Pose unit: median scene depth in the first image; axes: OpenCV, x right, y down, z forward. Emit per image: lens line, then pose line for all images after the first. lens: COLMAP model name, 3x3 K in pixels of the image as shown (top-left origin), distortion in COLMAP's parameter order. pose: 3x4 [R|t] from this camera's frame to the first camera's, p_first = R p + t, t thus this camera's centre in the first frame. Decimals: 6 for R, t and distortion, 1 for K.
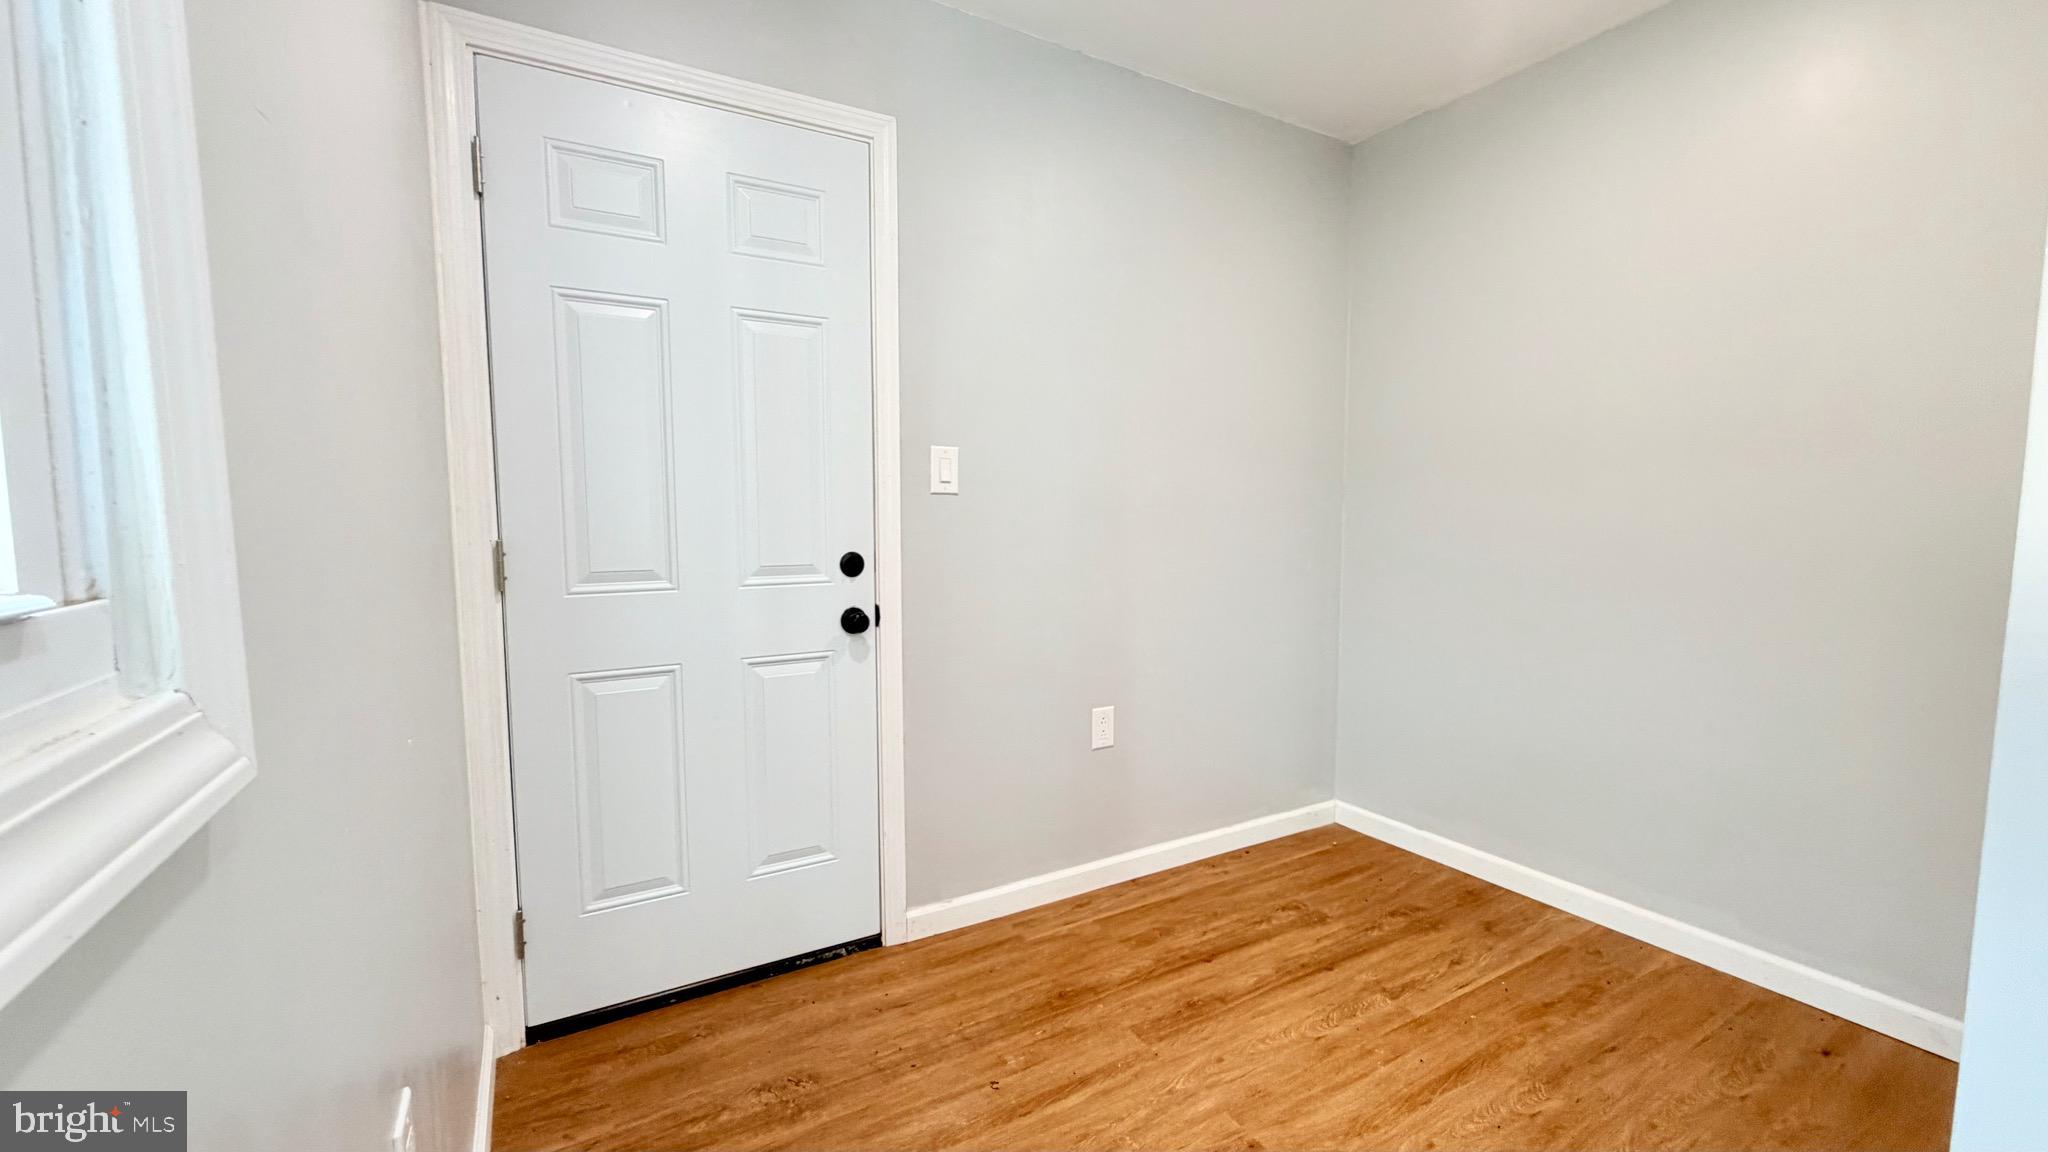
lens RADIAL K [[817.9, 0, 1024.8], [0, 817.9, 577.6], [0, 0, 1]] dist [0.005982, -0.000192]
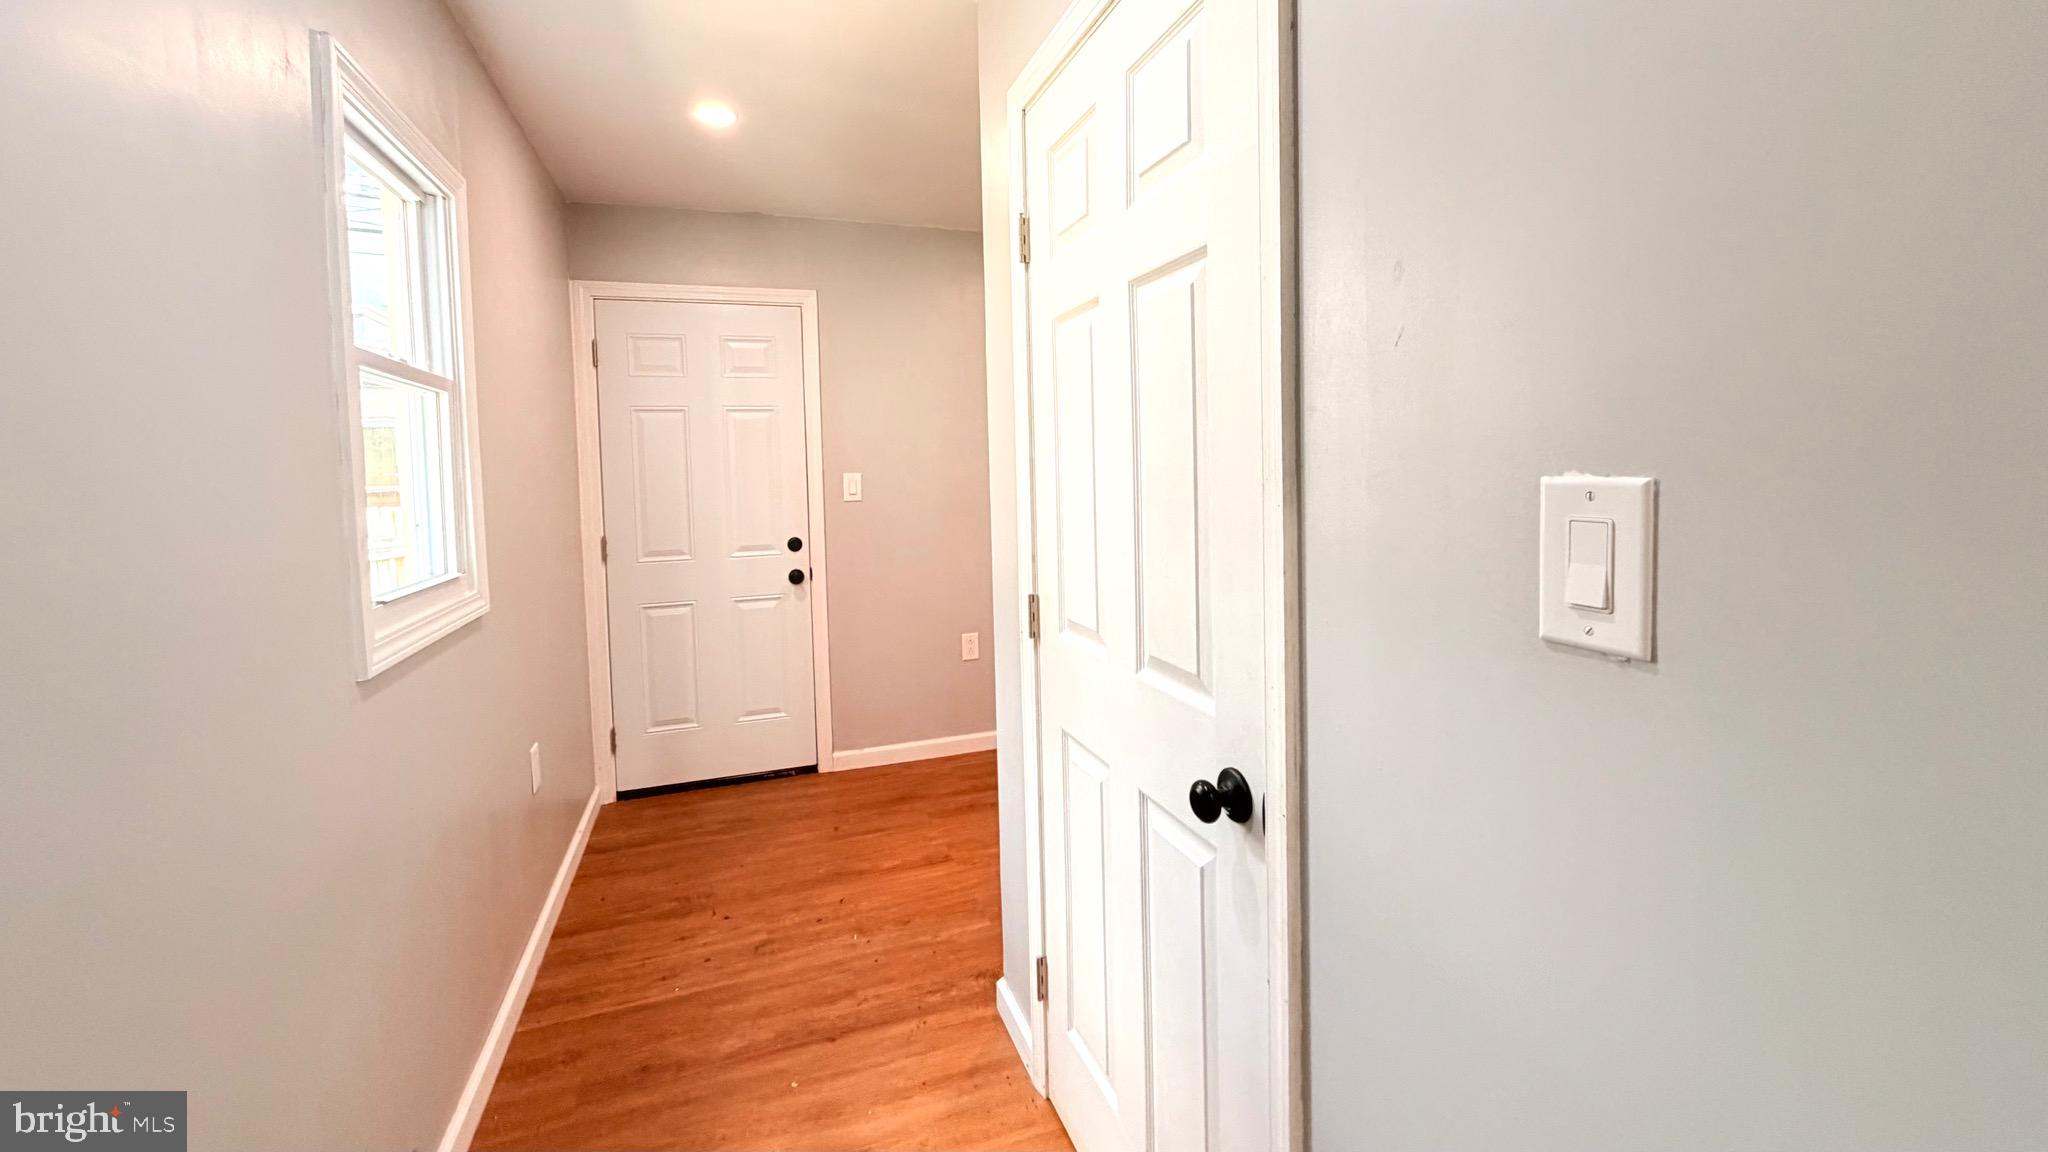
lens RADIAL K [[817.9, 0, 1024.2], [0, 817.9, 507.0], [0, 0, 1]] dist [0.005982, -0.000192]
pose [[0.981755, -0.017363, -0.189354, 0.614489], [0.009493, 0.999056, -0.042386, -0.017807], [0.189911, 0.039815, 0.980994, -0.630550]]
